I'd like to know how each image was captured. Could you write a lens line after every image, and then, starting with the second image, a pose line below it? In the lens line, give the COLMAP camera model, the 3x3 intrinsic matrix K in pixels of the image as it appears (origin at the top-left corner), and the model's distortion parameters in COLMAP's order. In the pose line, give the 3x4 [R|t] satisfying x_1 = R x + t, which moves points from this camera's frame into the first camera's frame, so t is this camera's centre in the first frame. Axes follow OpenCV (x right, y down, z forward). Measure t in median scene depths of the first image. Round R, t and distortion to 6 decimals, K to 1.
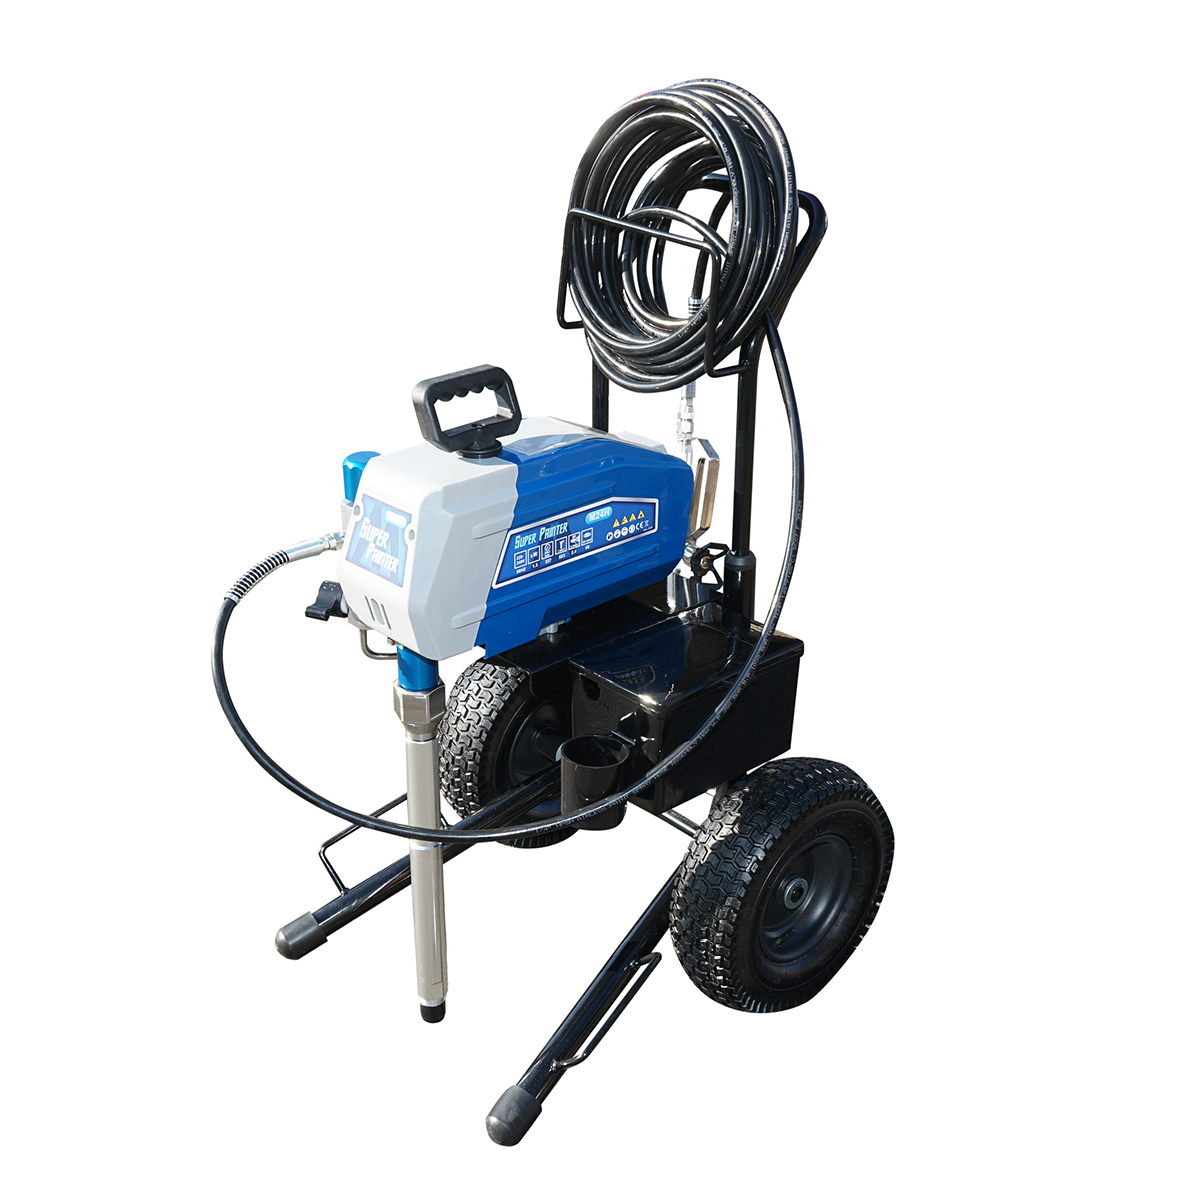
lens RADIAL K [[1655.7, 0, 600.0], [0, 1655.7, 600.0], [0, 0, 1]] dist [-0.018200, -0.022257]
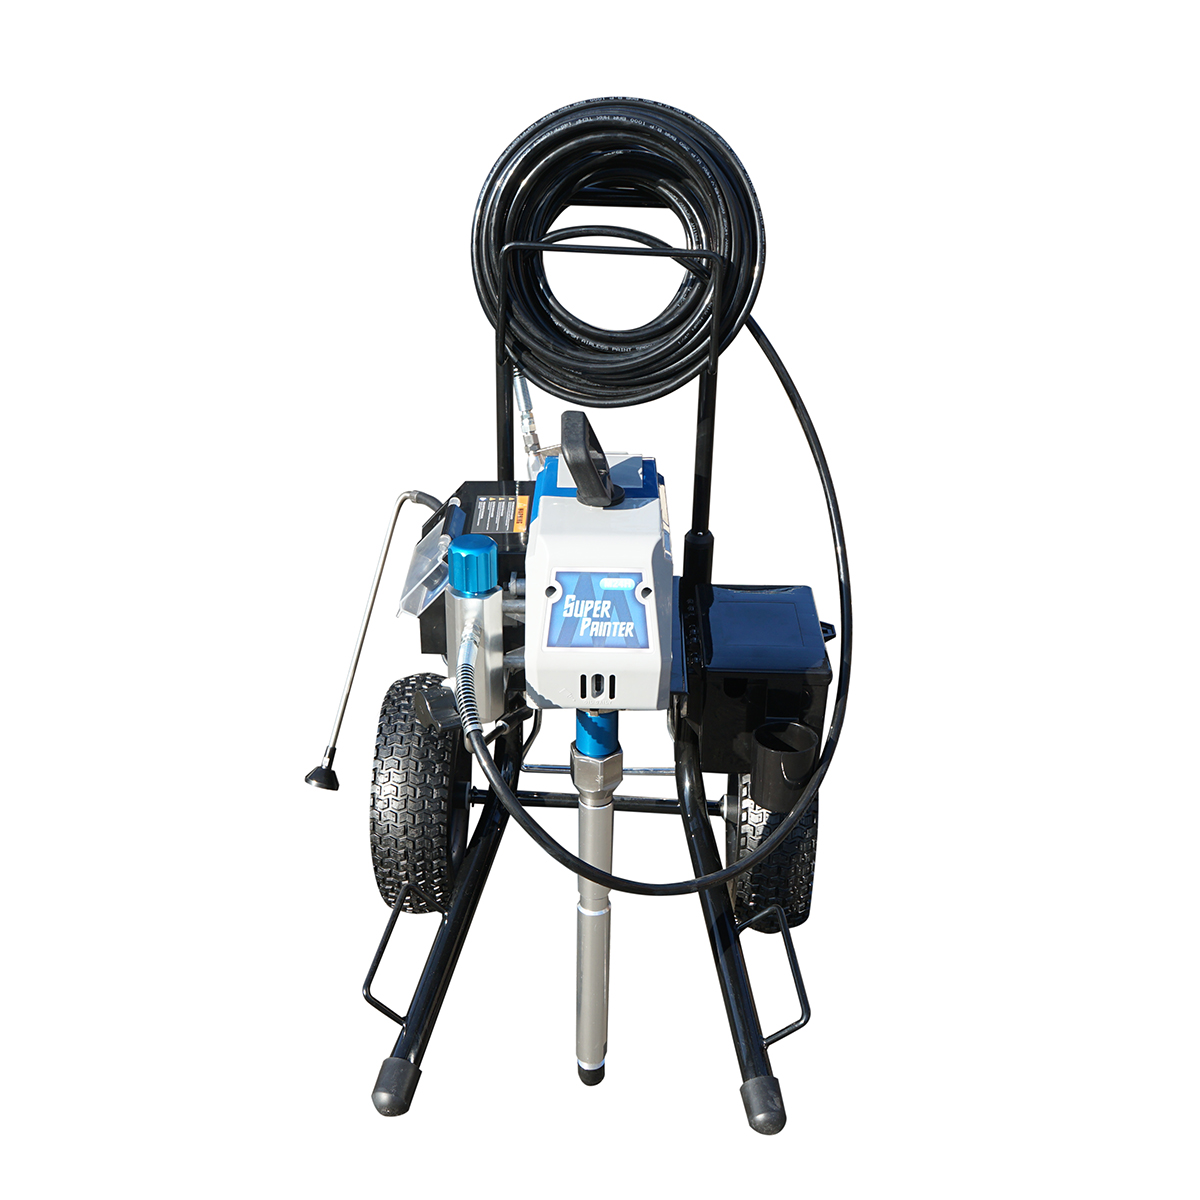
lens RADIAL K [[1655.7, 0, 600.0], [0, 1655.7, 600.0], [0, 0, 1]] dist [-0.018200, -0.022257]
pose [[0.675793, -0.297926, 0.674198, -0.740931], [0.275462, 0.950481, 0.143901, -0.171858], [-0.683684, 0.088469, 0.724396, 0.295839]]
